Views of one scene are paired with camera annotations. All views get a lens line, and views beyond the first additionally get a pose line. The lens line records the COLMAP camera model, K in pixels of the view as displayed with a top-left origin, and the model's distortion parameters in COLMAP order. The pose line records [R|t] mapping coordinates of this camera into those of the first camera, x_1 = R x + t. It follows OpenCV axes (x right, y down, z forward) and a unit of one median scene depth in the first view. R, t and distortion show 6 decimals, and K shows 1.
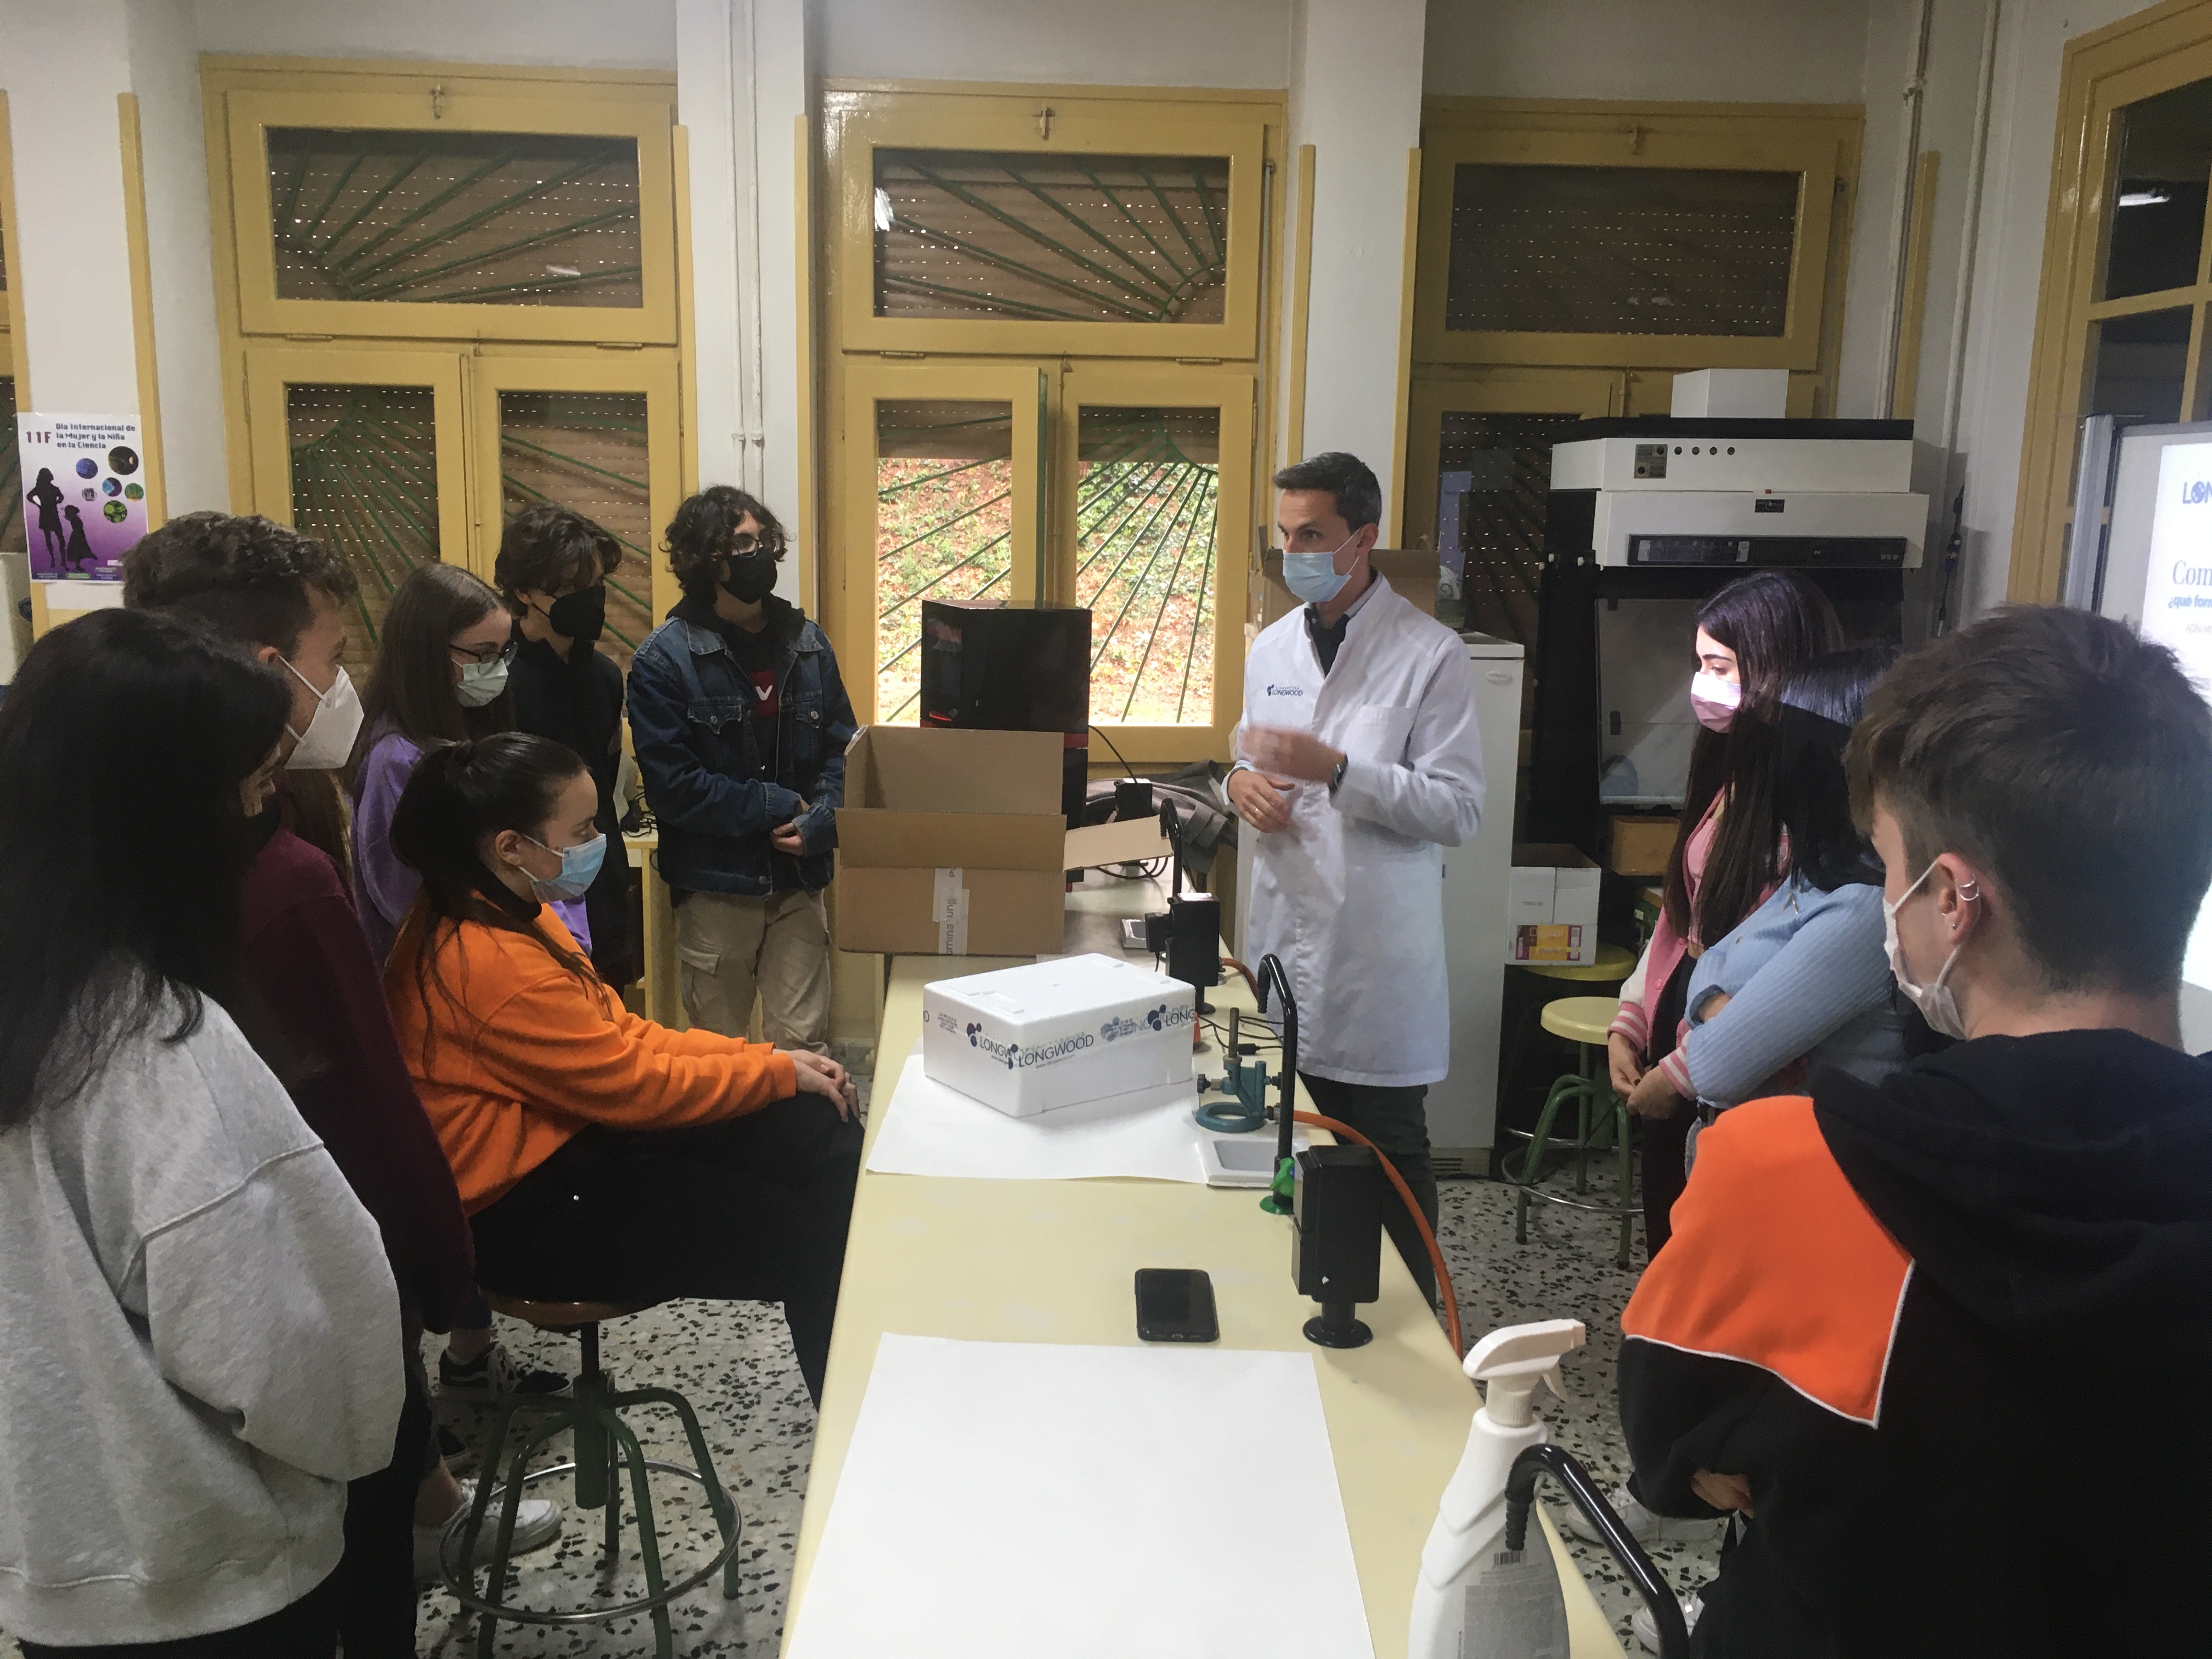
lens RADIAL K [[1879.1, 0, 1104.5], [0, 1879.1, 828.5], [0, 0, 1]] dist [0.062291, -0.079875]
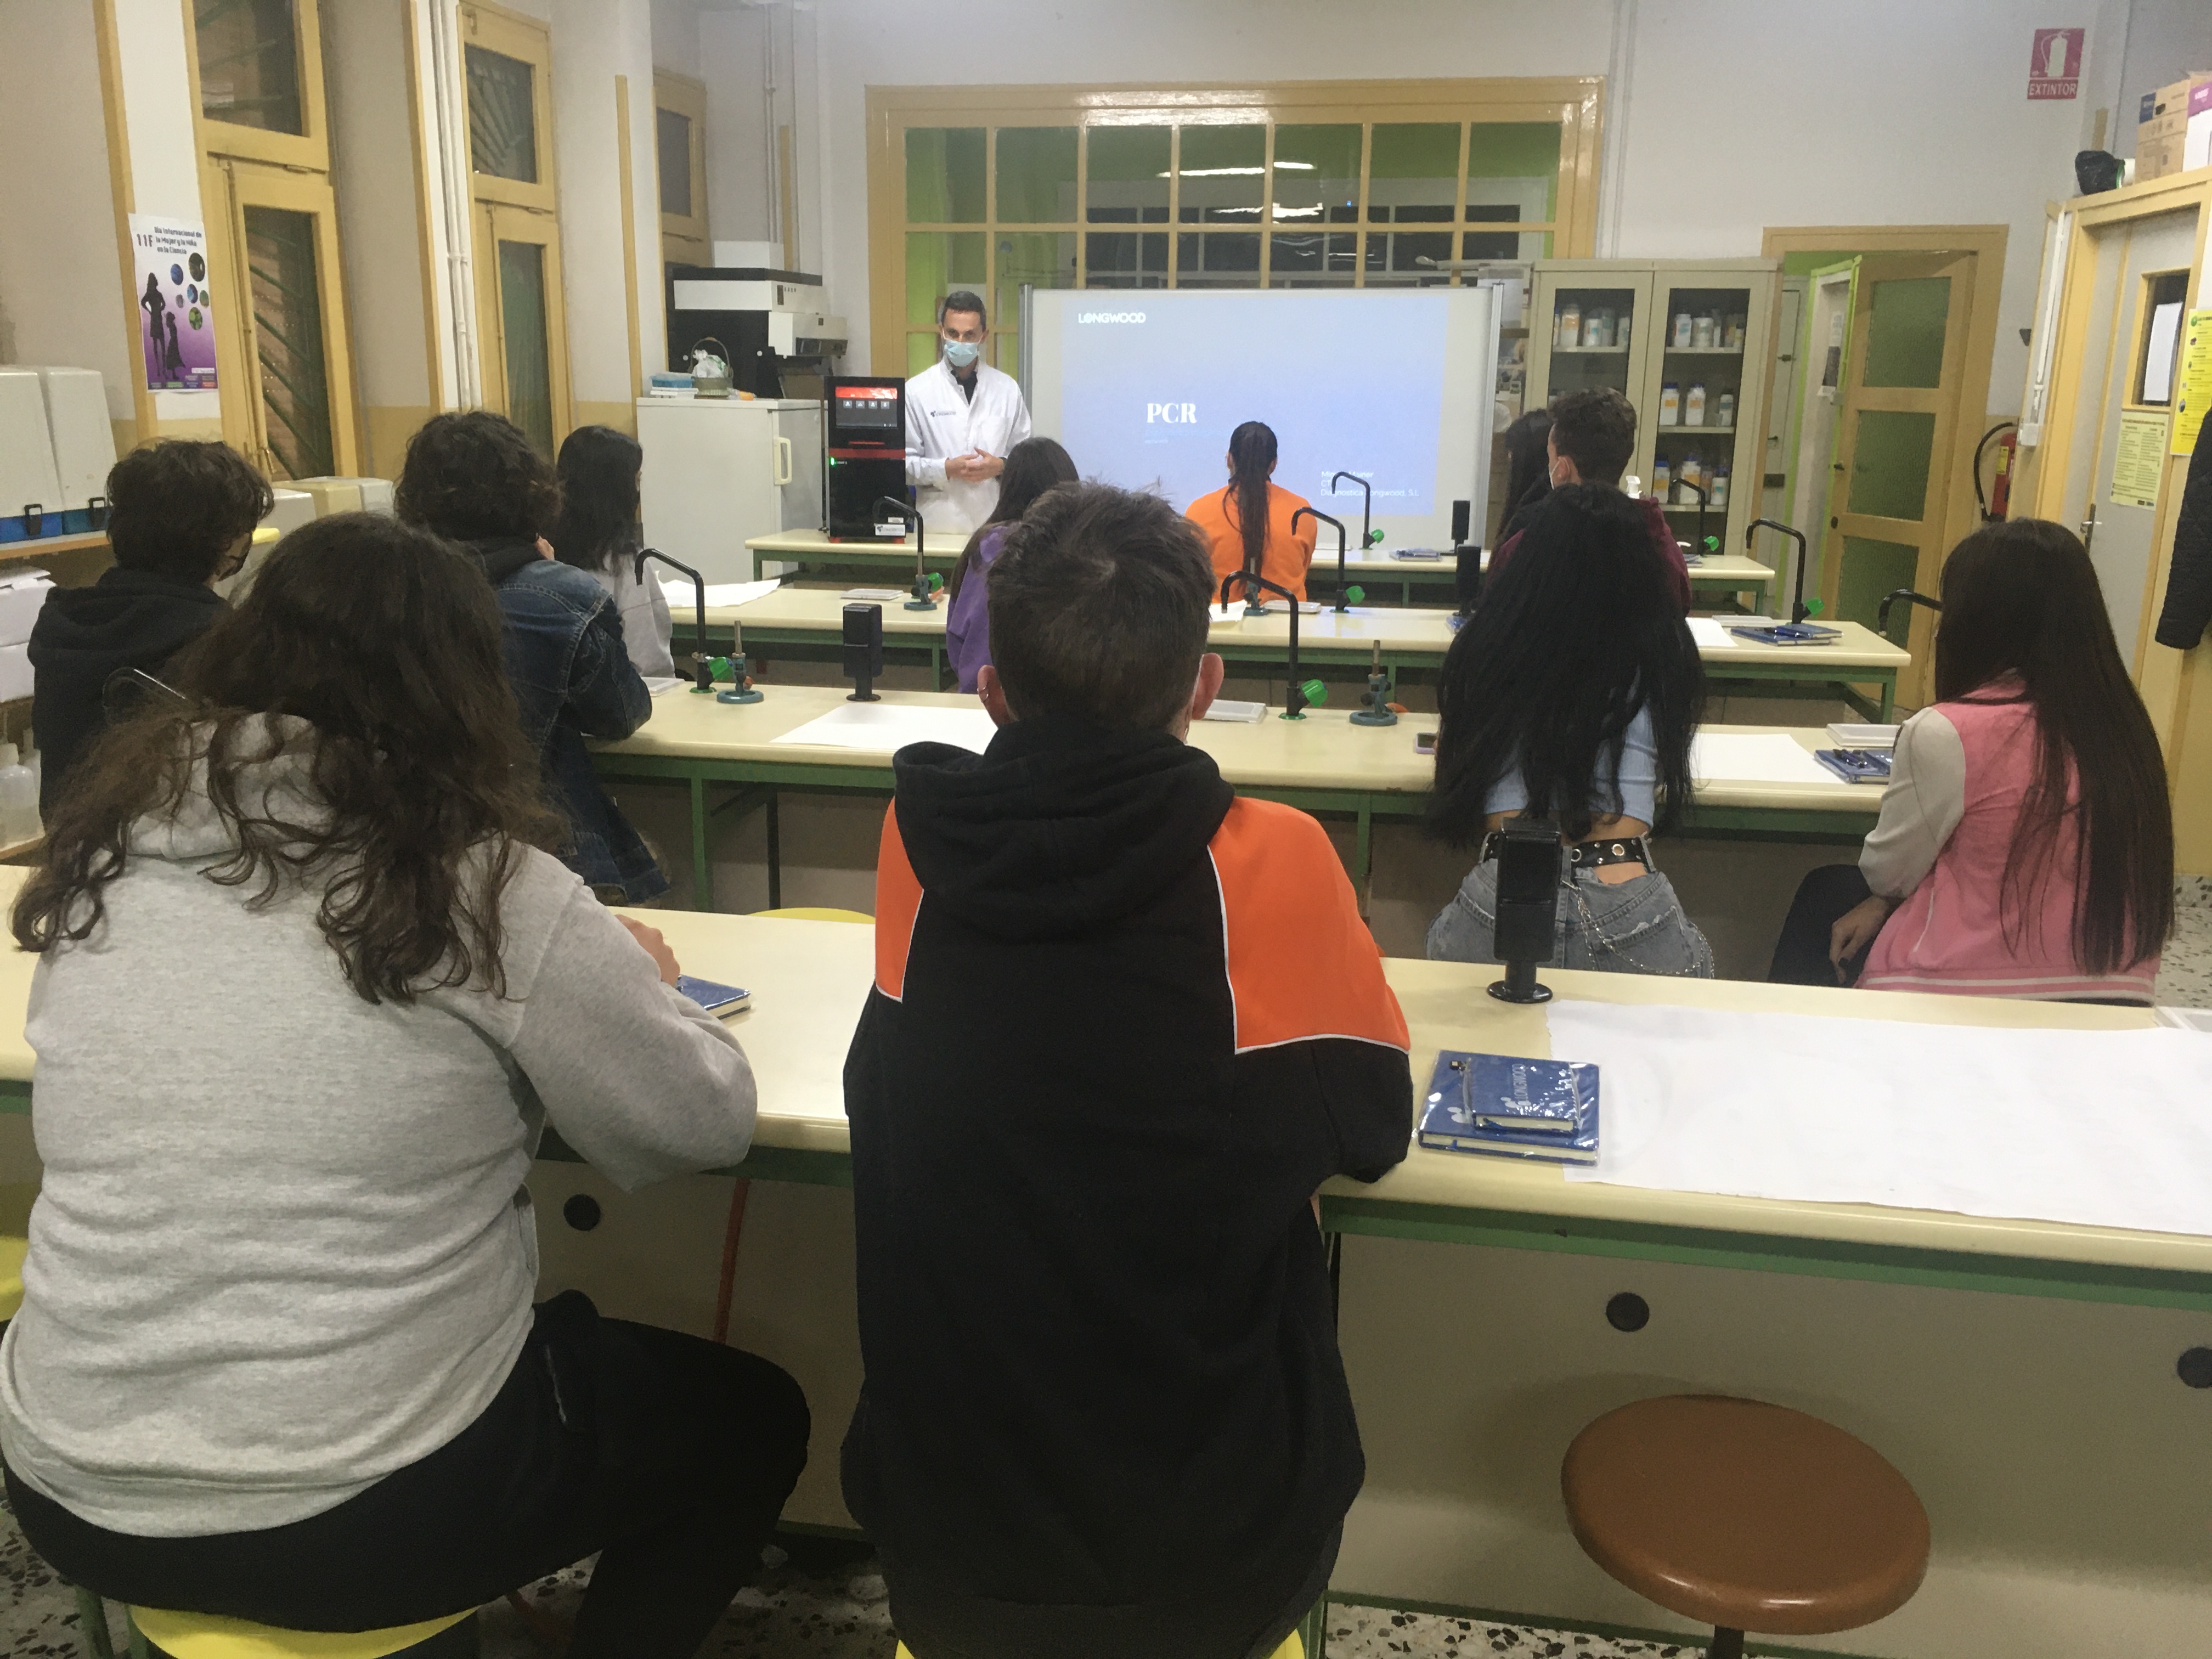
lens RADIAL K [[1879.1, 0, 1118.9], [0, 1879.1, 831.7], [0, 0, 1]] dist [0.062291, -0.079875]
pose [[0.215580, -0.251287, 0.943600, -1.327080], [0.159501, 0.962405, 0.219854, -0.044707], [-0.963371, 0.103109, 0.247556, 0.282873]]
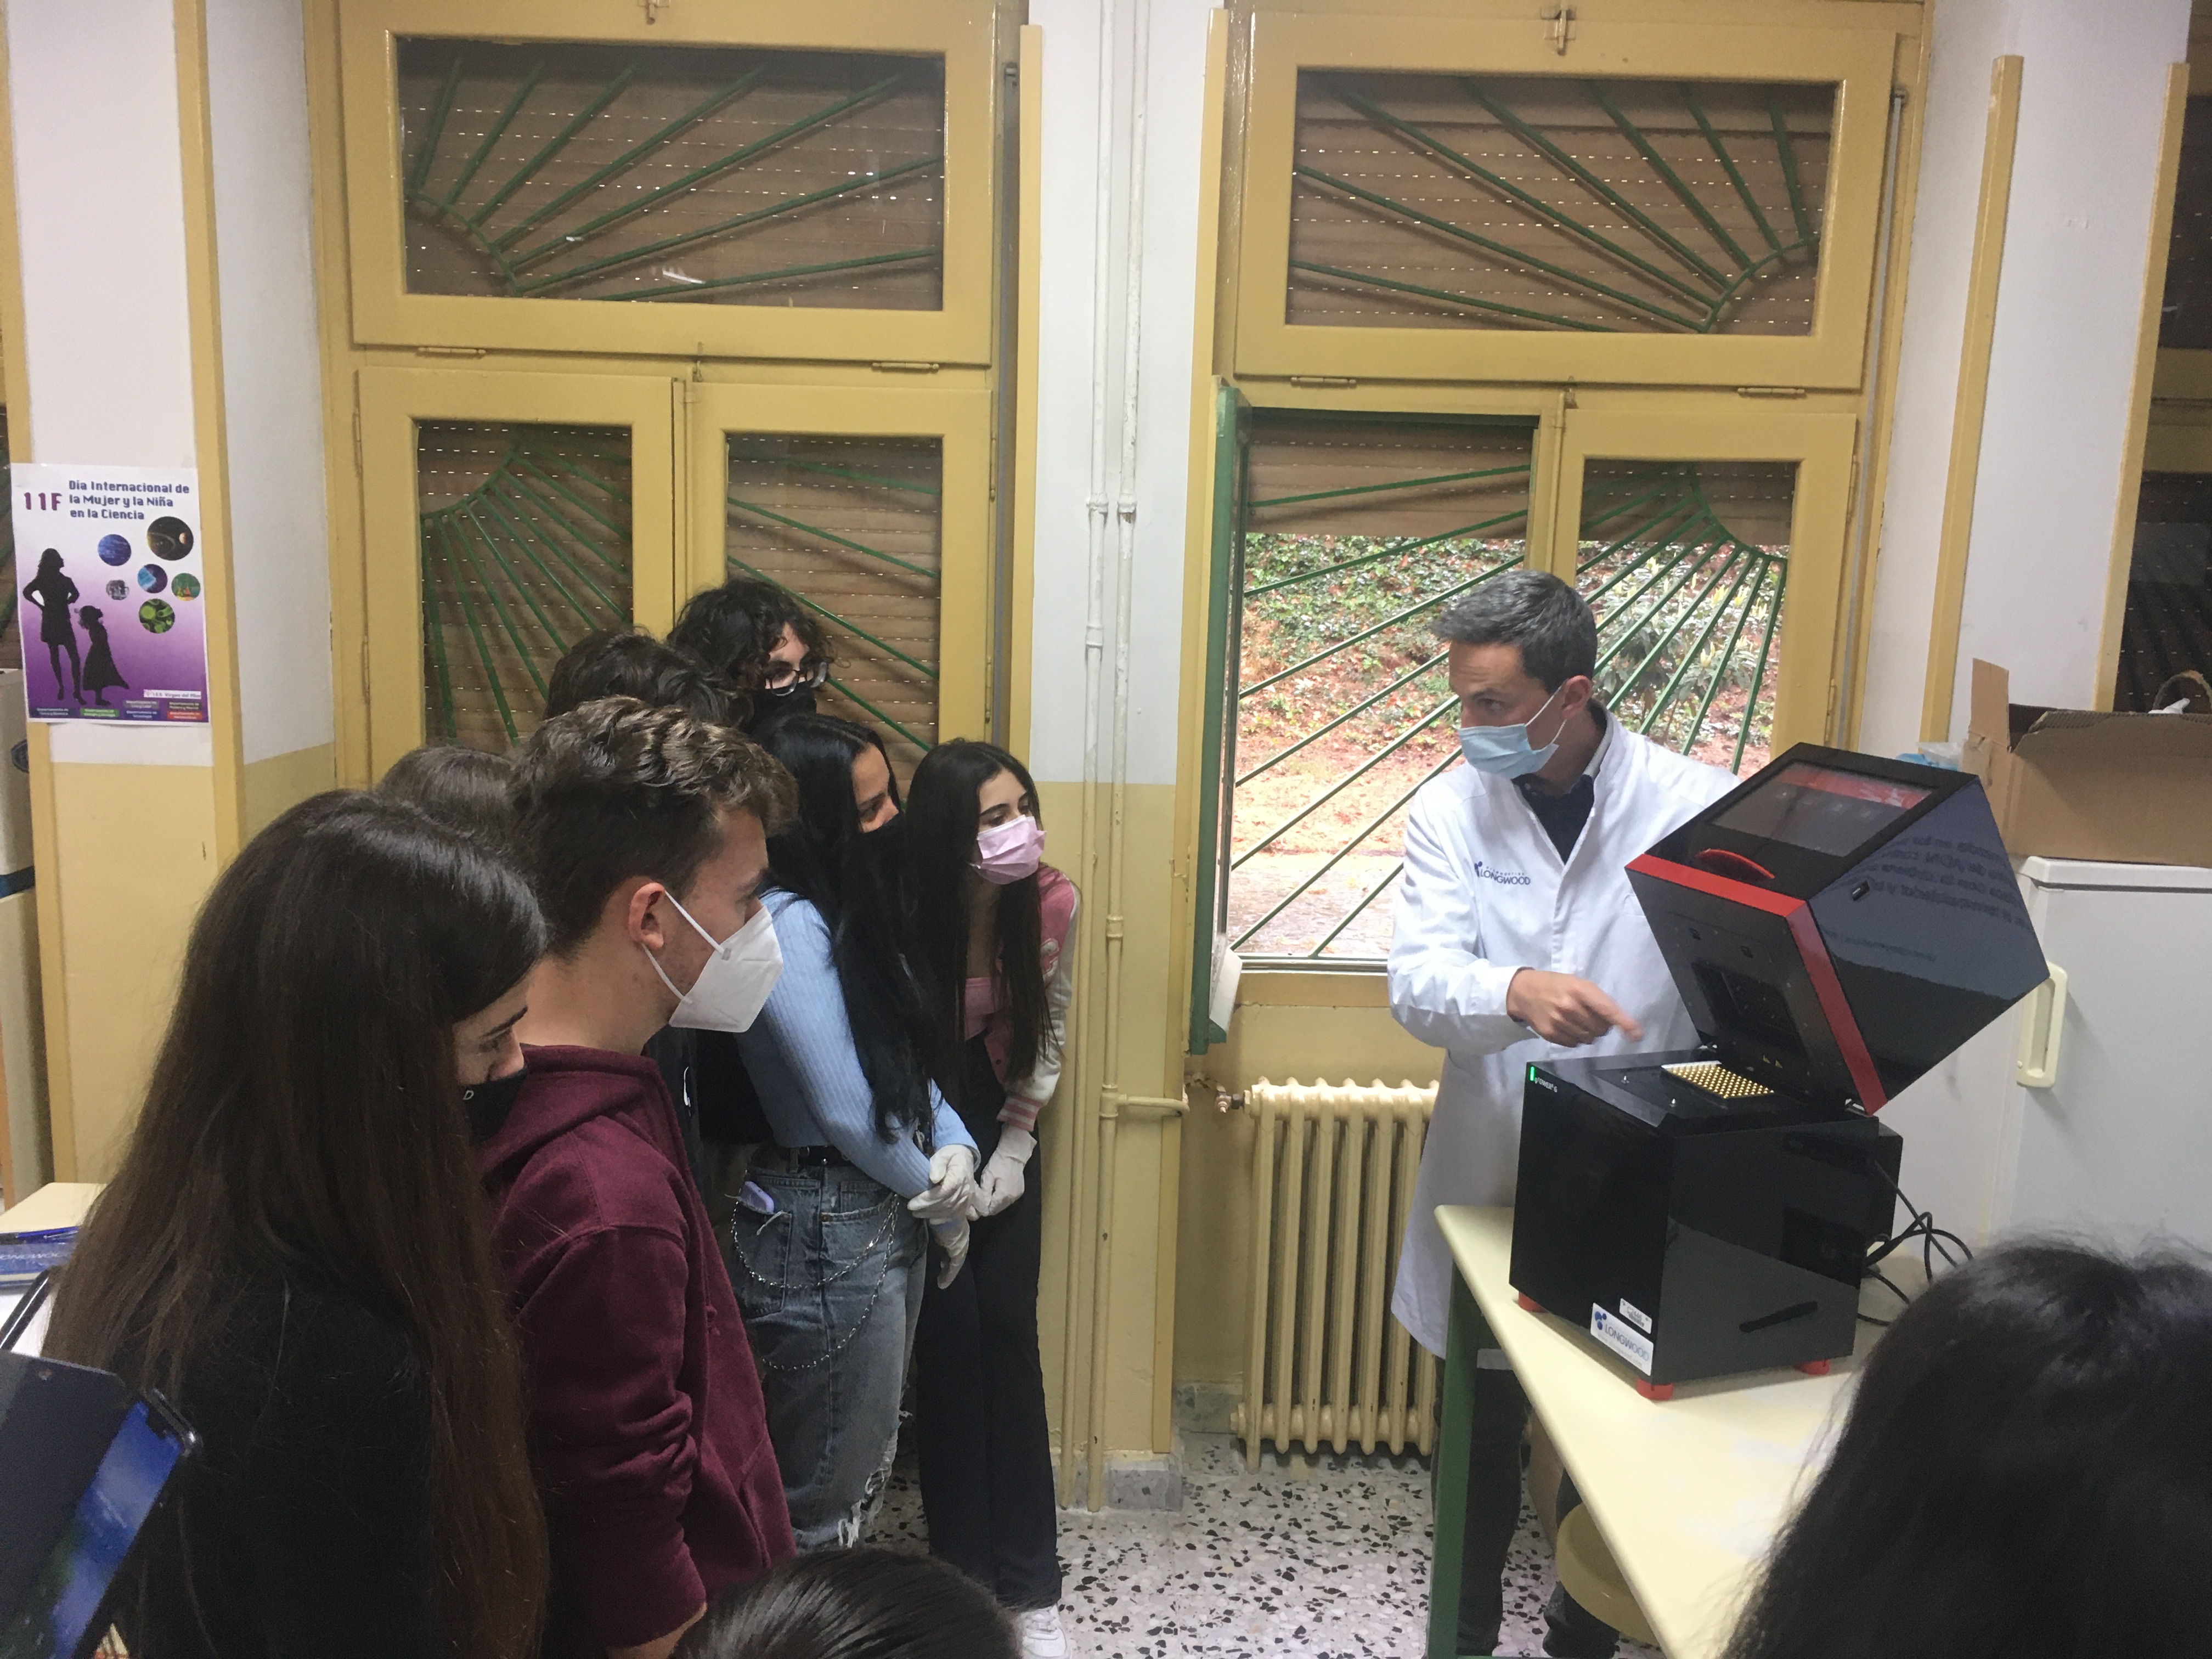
lens RADIAL K [[1879.1, 0, 1102.8], [0, 1879.1, 825.4], [0, 0, 1]] dist [0.062291, -0.079875]
pose [[0.999021, 0.017473, -0.040650, -0.156760], [-0.017937, 0.999778, -0.011077, -0.086683], [0.040448, 0.011795, 0.999112, 0.337329]]
